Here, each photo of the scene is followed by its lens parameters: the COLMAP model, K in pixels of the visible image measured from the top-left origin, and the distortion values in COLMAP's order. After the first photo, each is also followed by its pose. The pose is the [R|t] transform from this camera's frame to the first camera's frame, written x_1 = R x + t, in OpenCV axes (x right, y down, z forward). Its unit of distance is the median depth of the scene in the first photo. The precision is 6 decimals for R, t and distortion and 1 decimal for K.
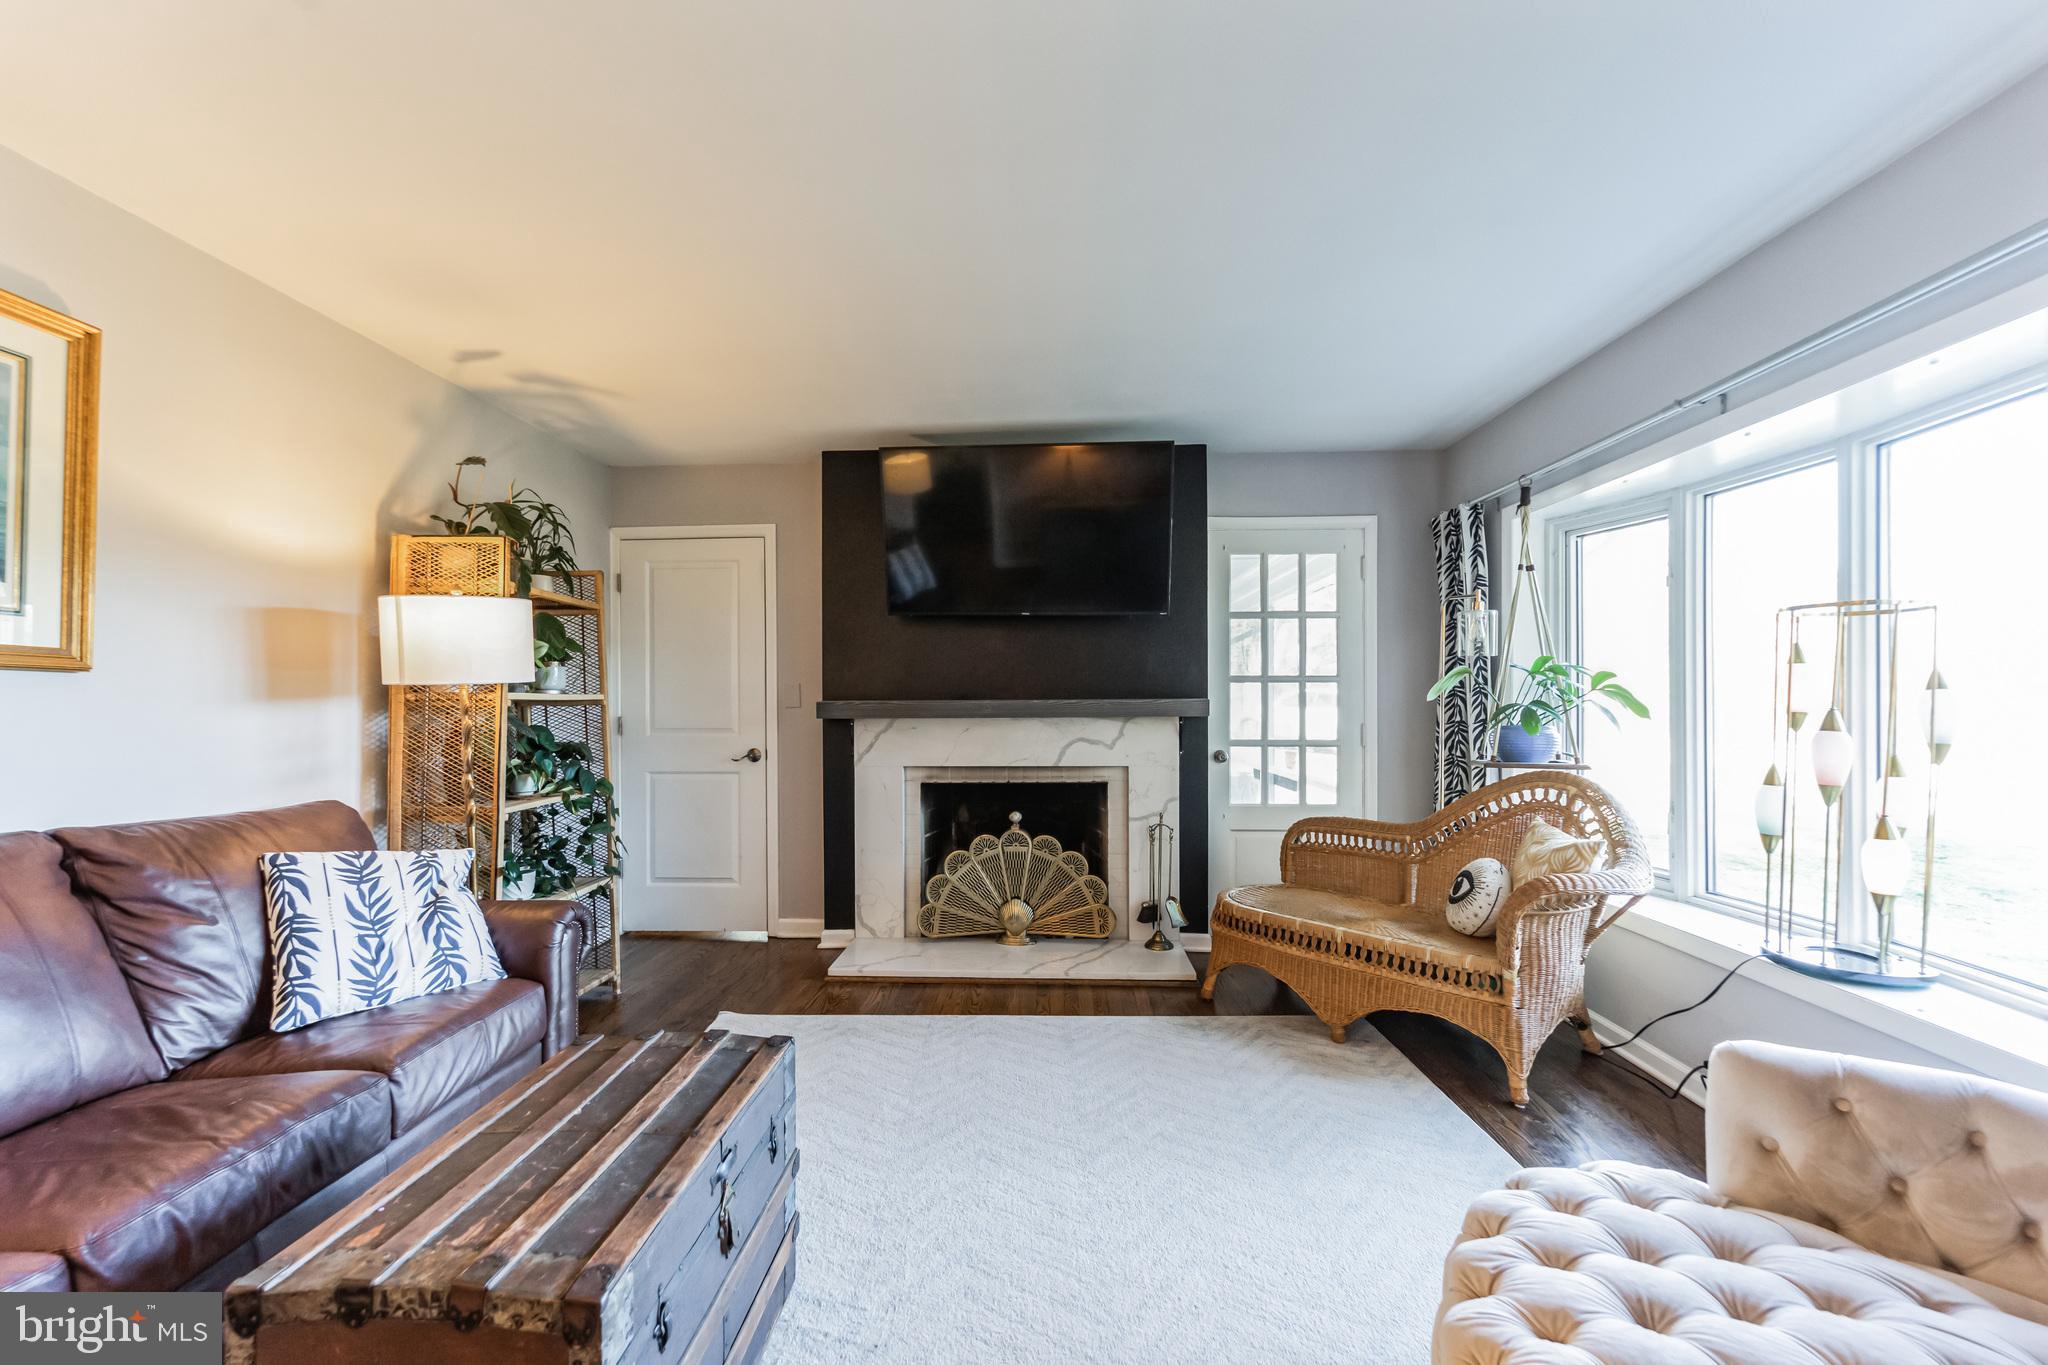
lens RADIAL K [[834.4, 0, 1019.8], [0, 834.4, 697.3], [0, 0, 1]] dist [0.001464, -0.001811]
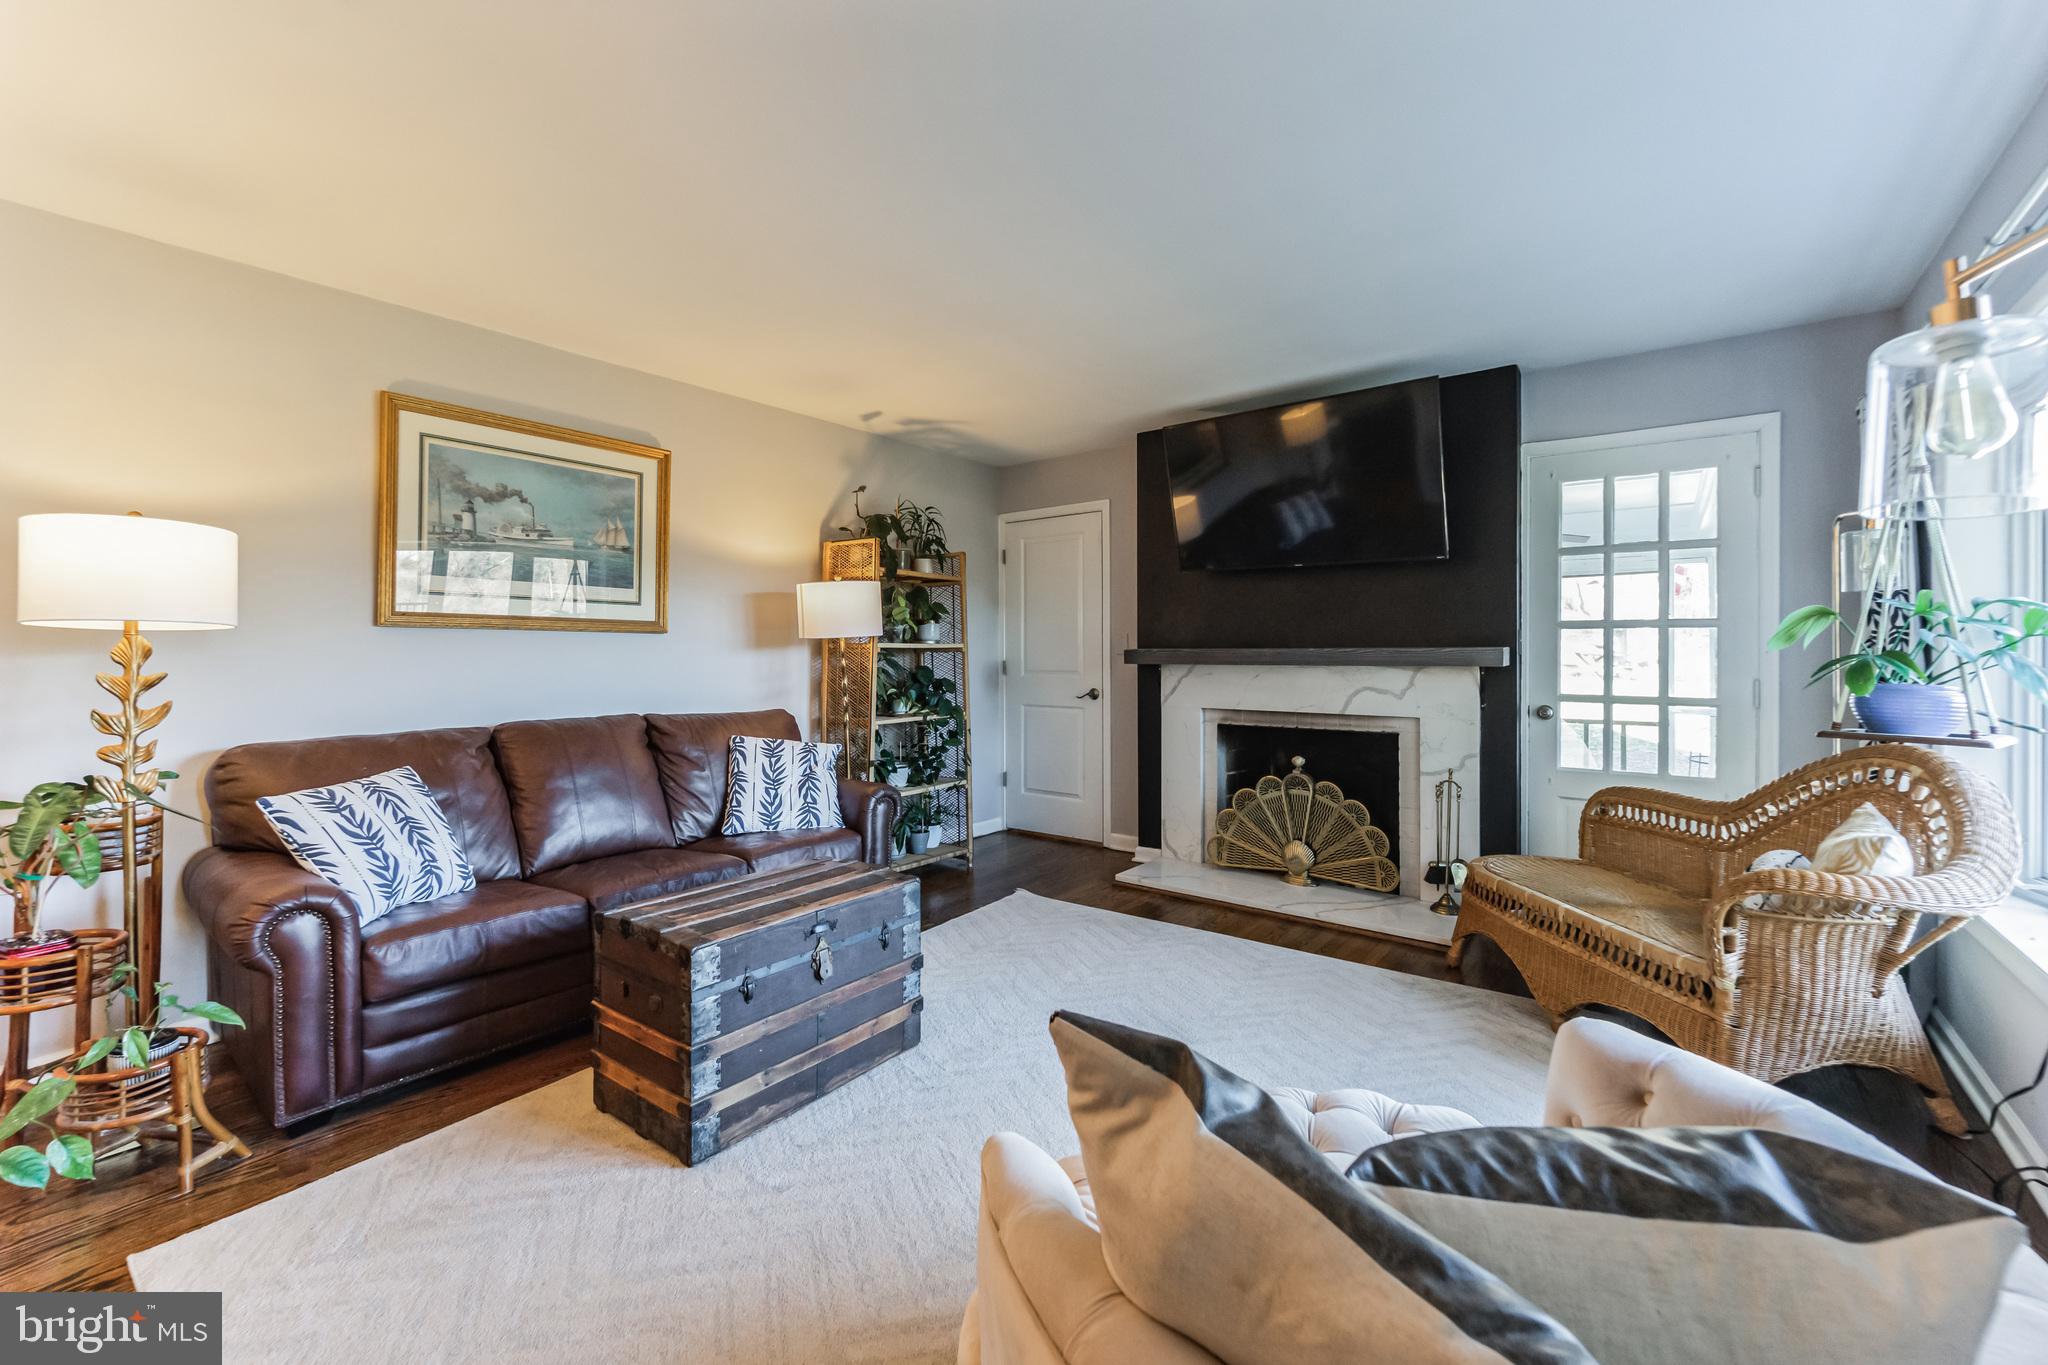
lens RADIAL K [[834.4, 0, 1021.2], [0, 834.4, 642.4], [0, 0, 1]] dist [0.001464, -0.001811]
pose [[0.819063, -0.002160, -0.573700, 0.383071], [0.001043, 0.999997, -0.002276, -0.002512], [0.573703, 0.001266, 0.819062, -0.055990]]
